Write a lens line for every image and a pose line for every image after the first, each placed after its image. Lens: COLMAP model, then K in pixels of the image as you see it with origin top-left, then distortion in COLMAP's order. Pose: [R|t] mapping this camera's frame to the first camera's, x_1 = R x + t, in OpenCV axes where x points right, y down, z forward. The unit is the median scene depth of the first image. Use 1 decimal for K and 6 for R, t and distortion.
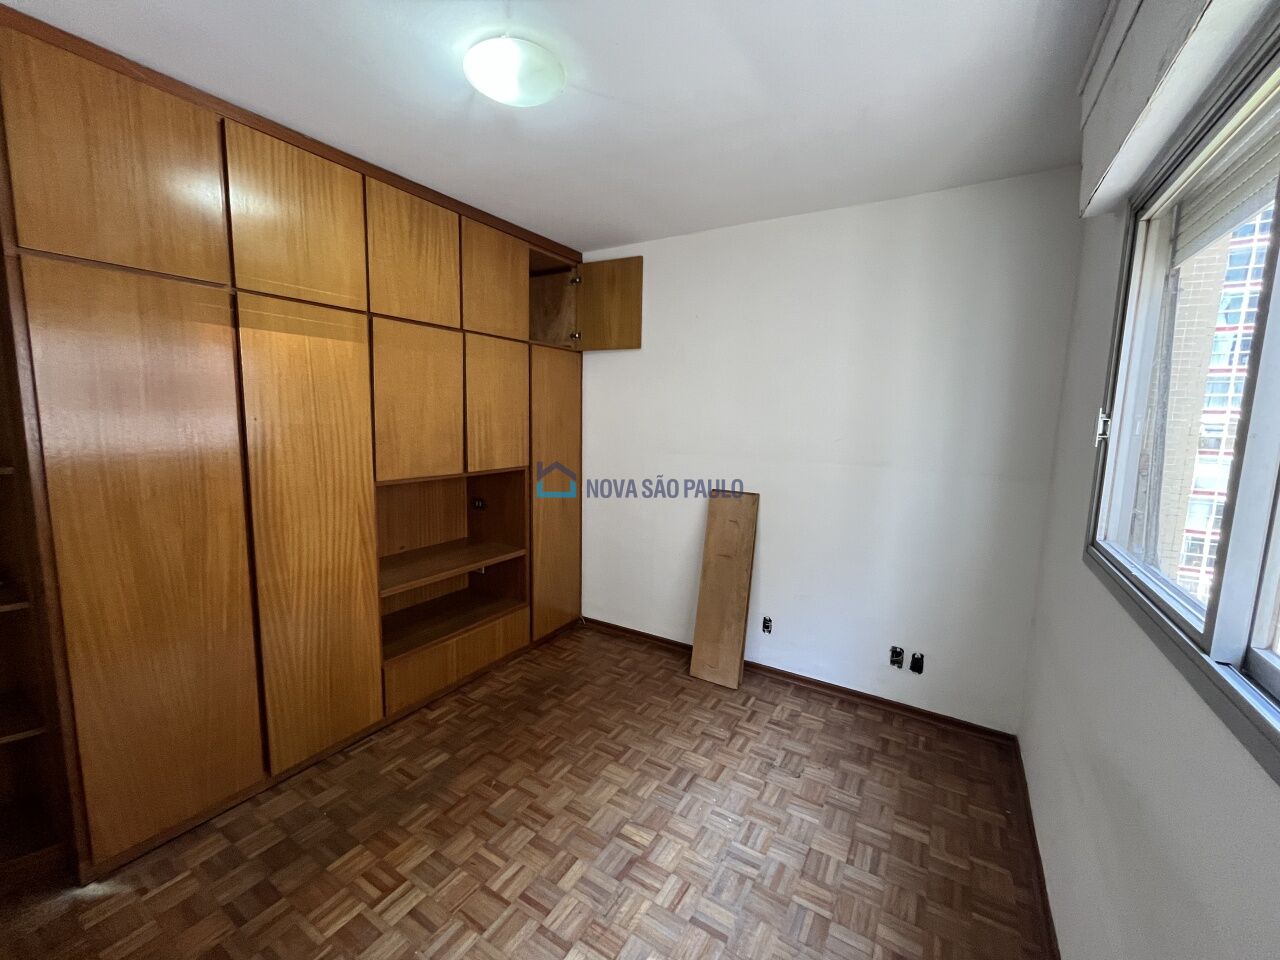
lens RADIAL K [[519.1, 0, 638.7], [0, 519.1, 475.9], [0, 0, 1]] dist [0.001323, -0.000093]
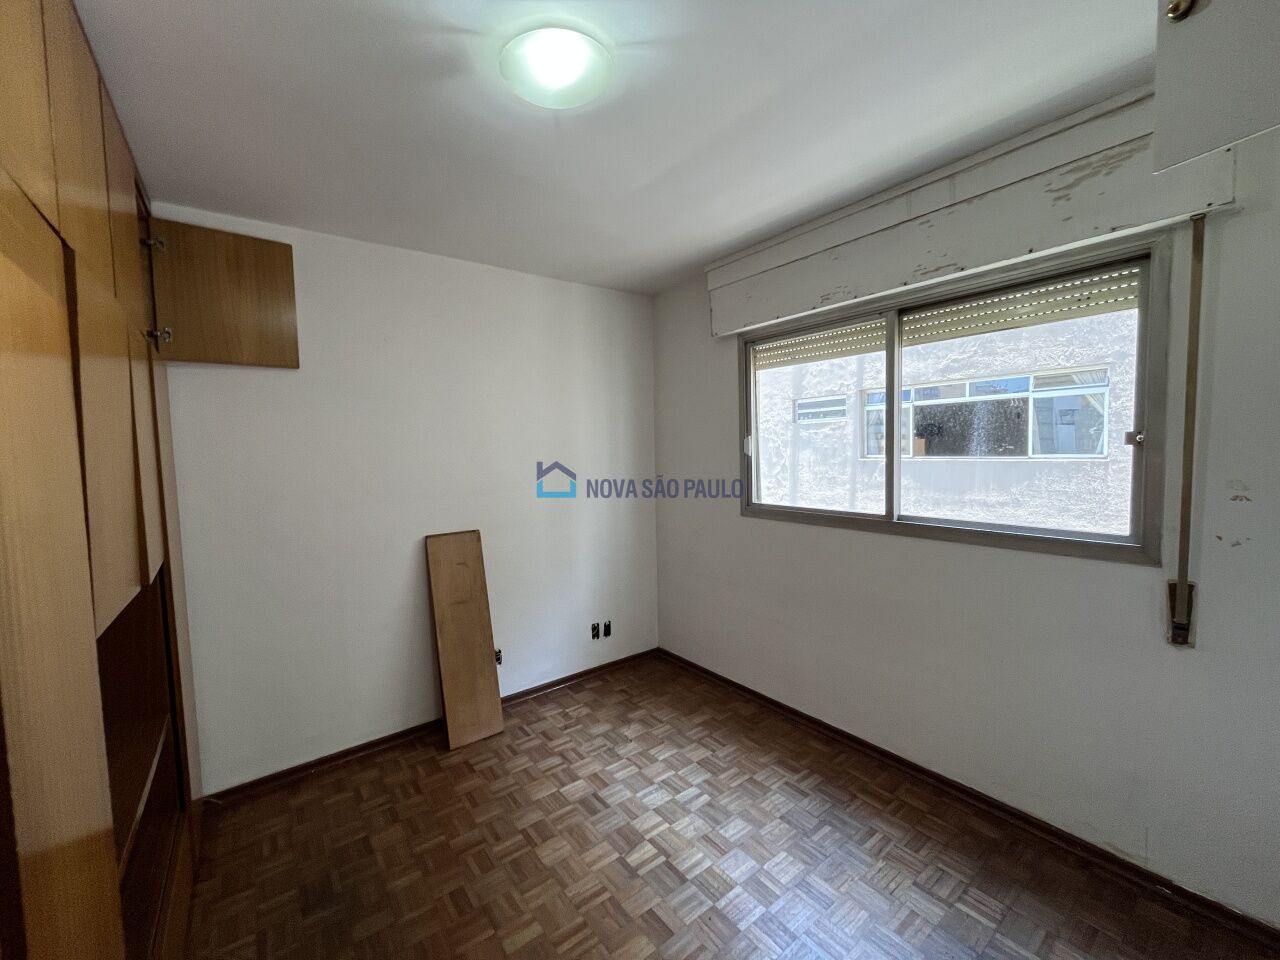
lens RADIAL K [[519.1, 0, 637.1], [0, 519.1, 476.3], [0, 0, 1]] dist [0.001323, -0.000093]
pose [[0.367768, -0.085808, 0.925950, -0.777293], [0.149295, 0.988265, 0.032286, -0.072375], [-0.917855, 0.126366, 0.376263, 0.459420]]
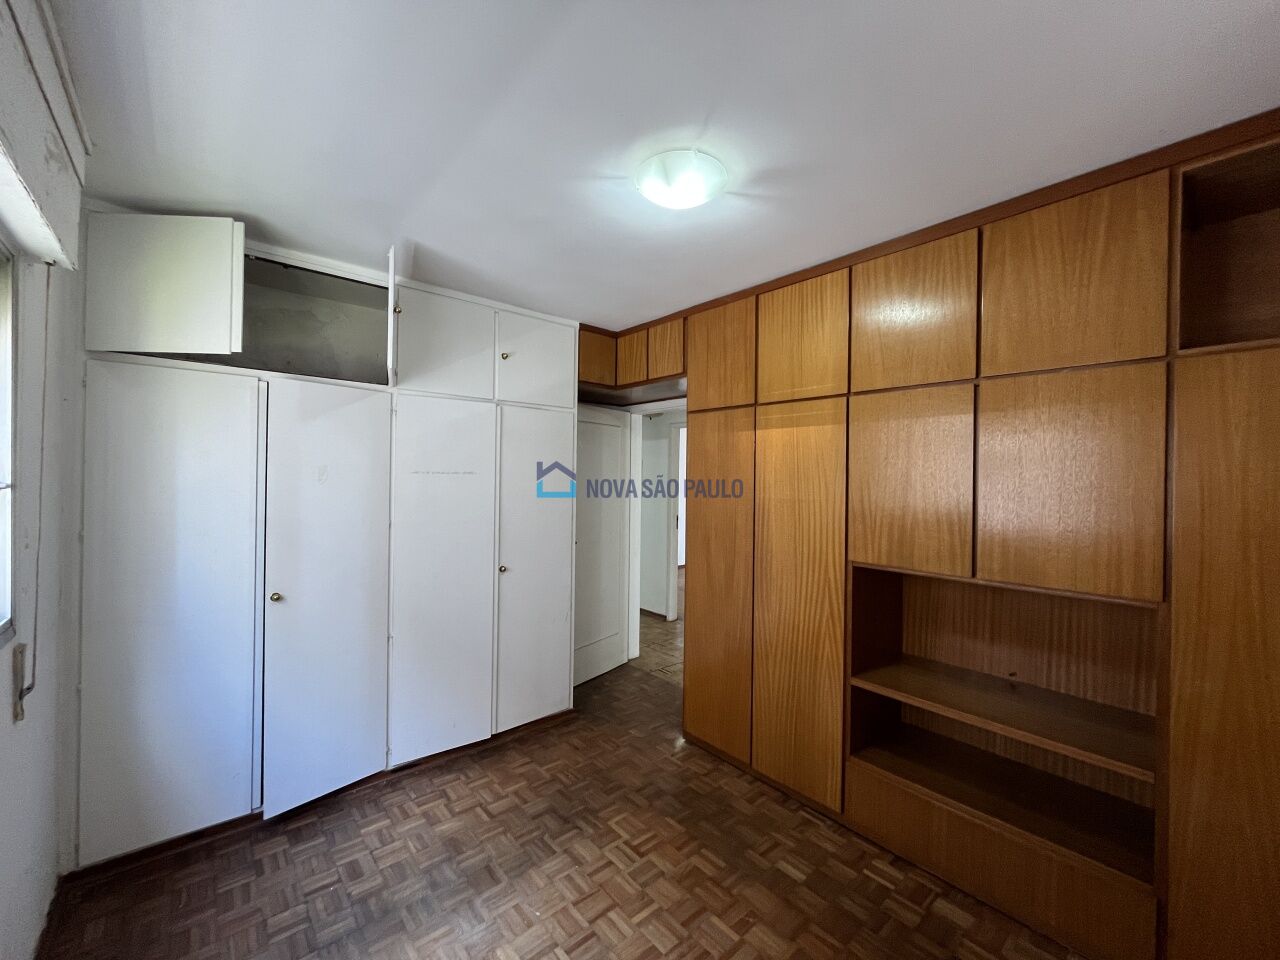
lens RADIAL K [[519.1, 0, 639.2], [0, 519.1, 479.4], [0, 0, 1]] dist [0.001323, -0.000093]
pose [[-0.300996, -0.023312, -0.953341, 0.594591], [-0.134916, 0.990687, 0.018372, -0.113196], [0.944034, 0.134150, -0.301338, 0.970022]]
